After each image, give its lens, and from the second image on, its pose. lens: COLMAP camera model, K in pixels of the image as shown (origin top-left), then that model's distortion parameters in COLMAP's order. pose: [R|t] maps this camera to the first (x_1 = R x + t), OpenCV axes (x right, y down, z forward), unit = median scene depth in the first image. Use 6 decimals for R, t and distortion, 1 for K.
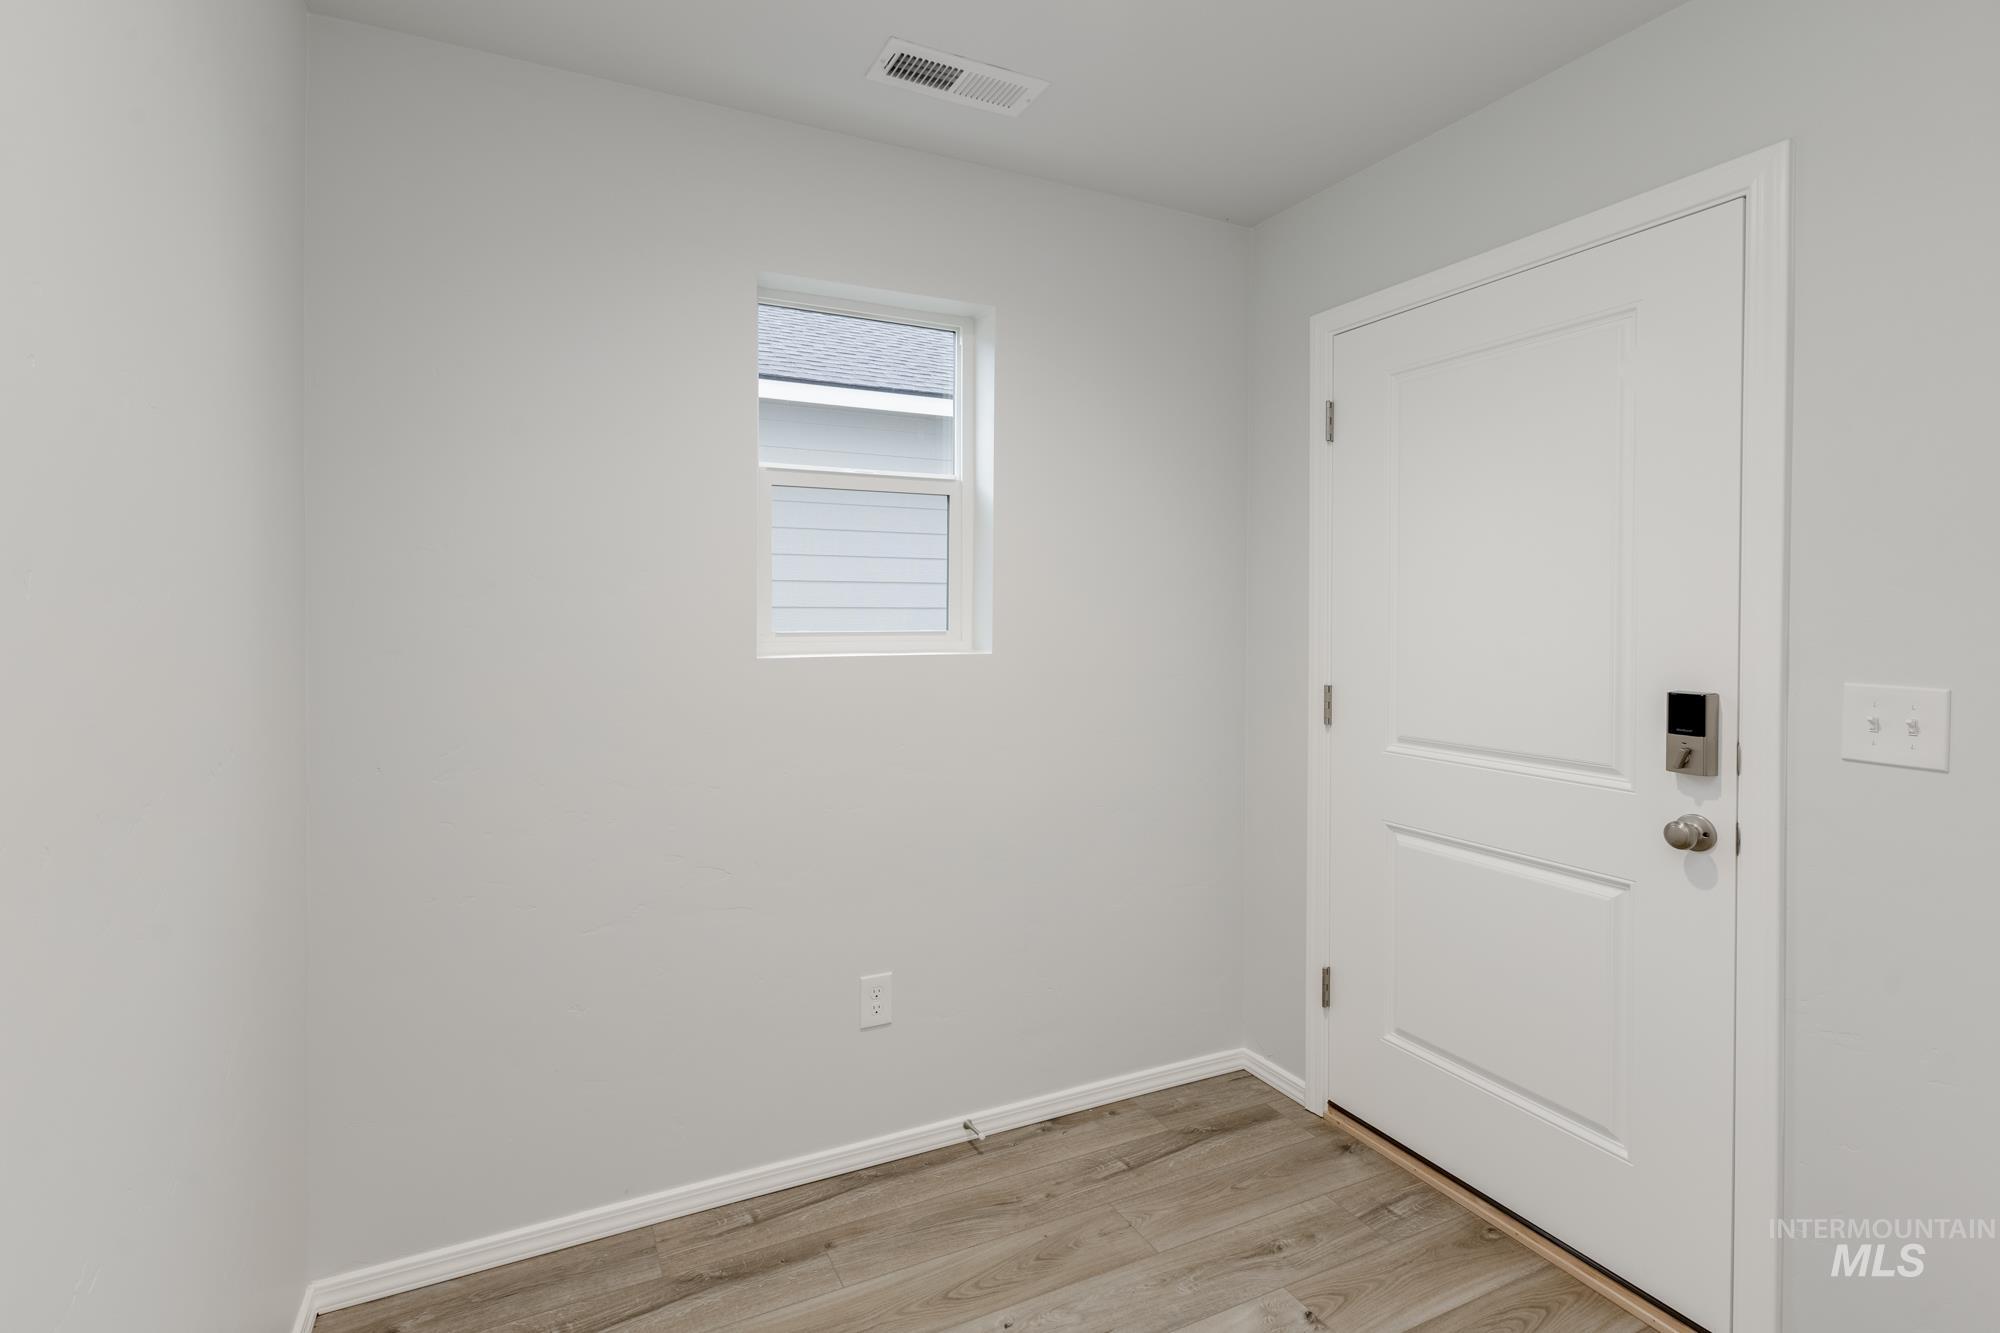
lens RADIAL K [[935.5, 0, 1023.7], [0, 935.5, 622.0], [0, 0, 1]] dist [0.006841, -0.003311]
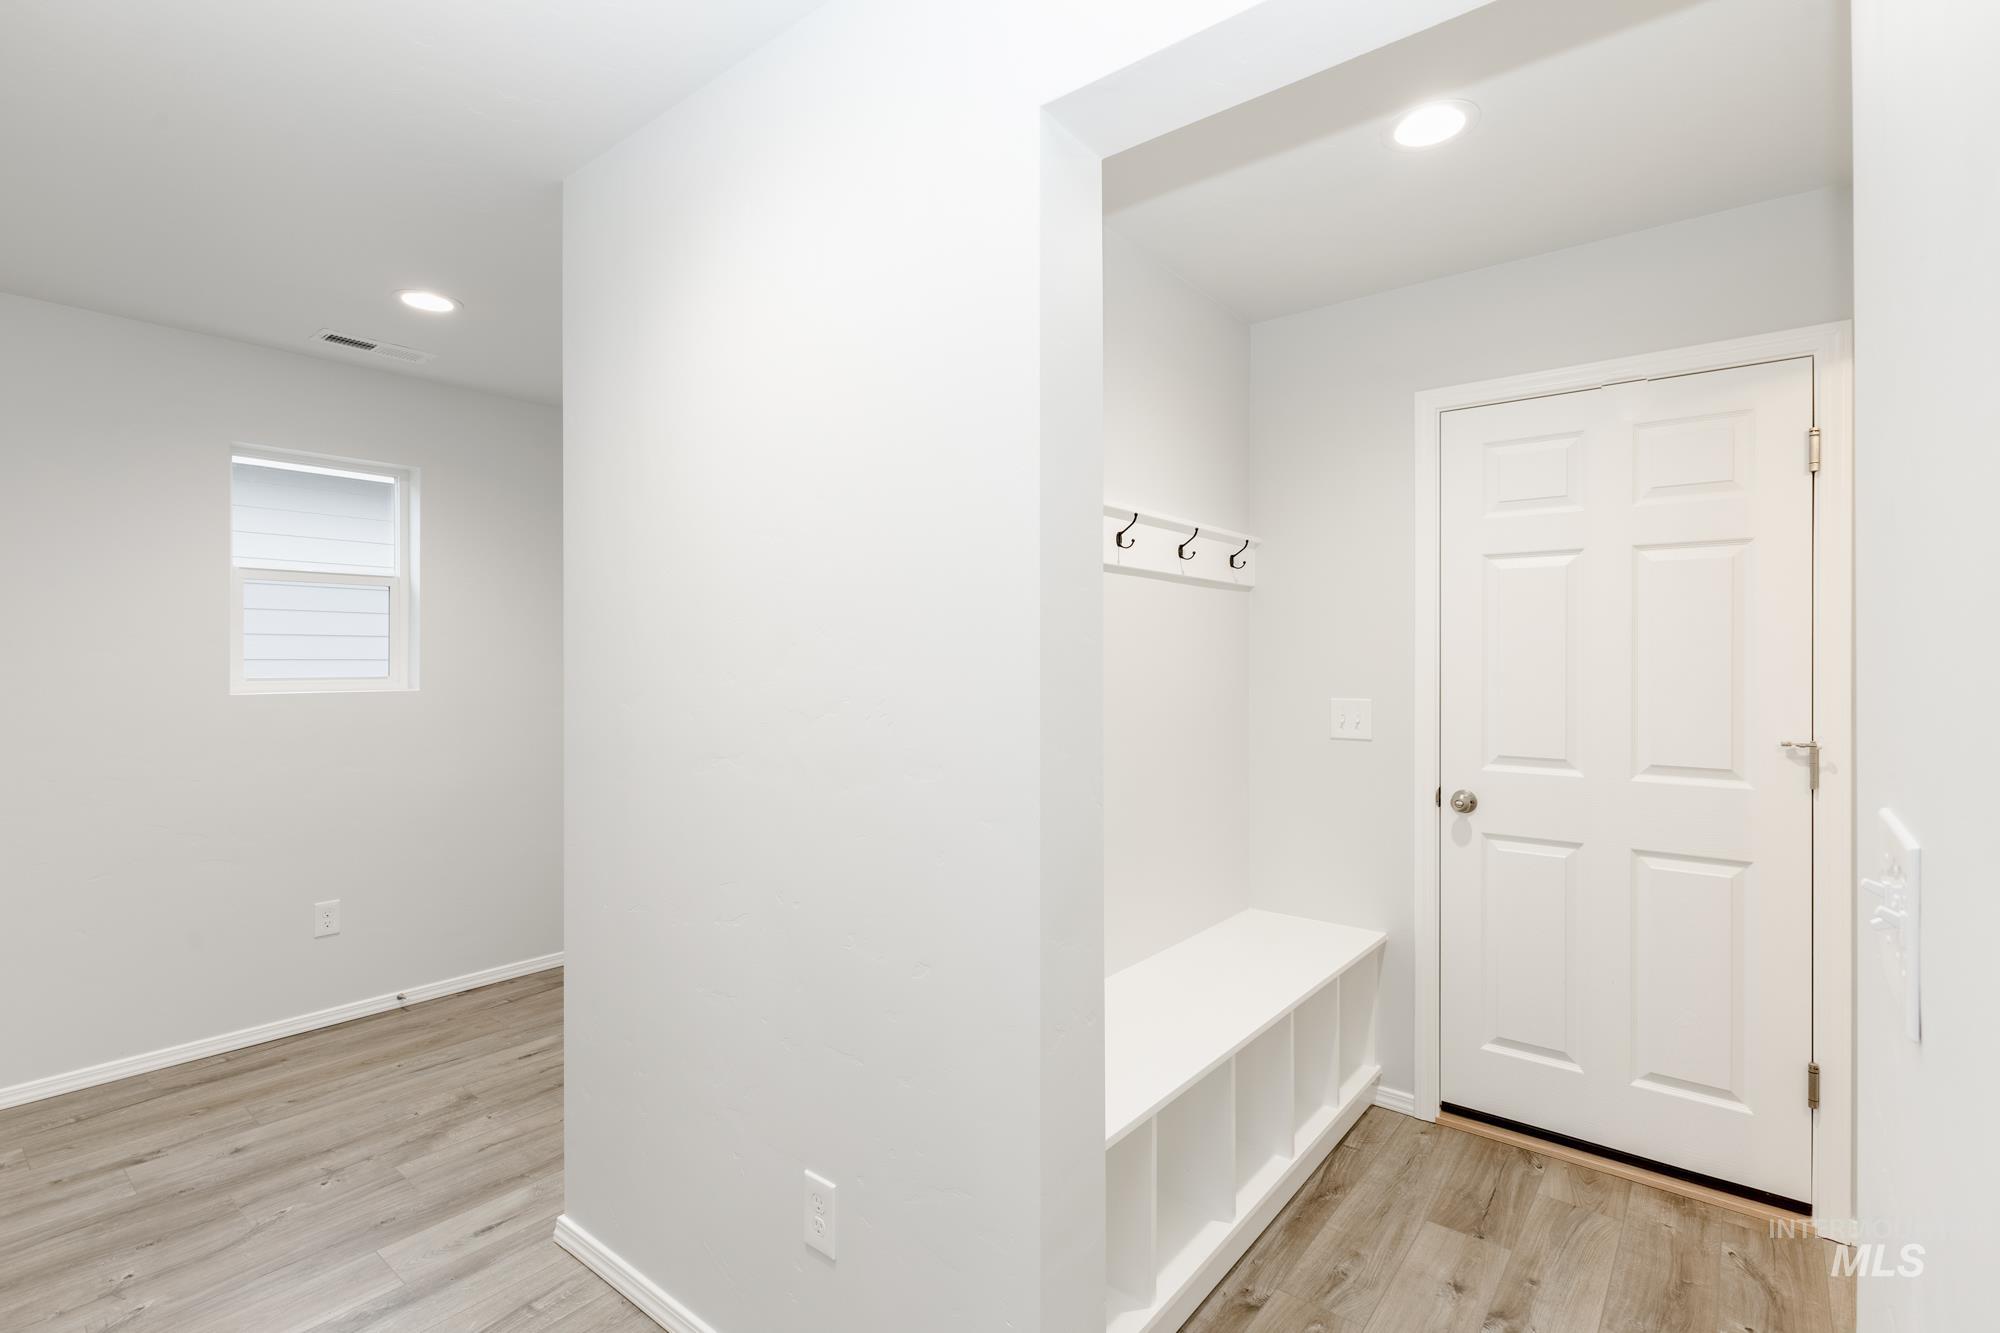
lens RADIAL K [[935.5, 0, 987.5], [0, 935.5, 657.5], [0, 0, 1]] dist [0.006841, -0.003311]
pose [[0.928308, -0.003710, 0.371795, 0.276724], [0.007628, 0.999930, -0.009067, 0.001573], [-0.371735, 0.011253, 0.928271, -0.829079]]
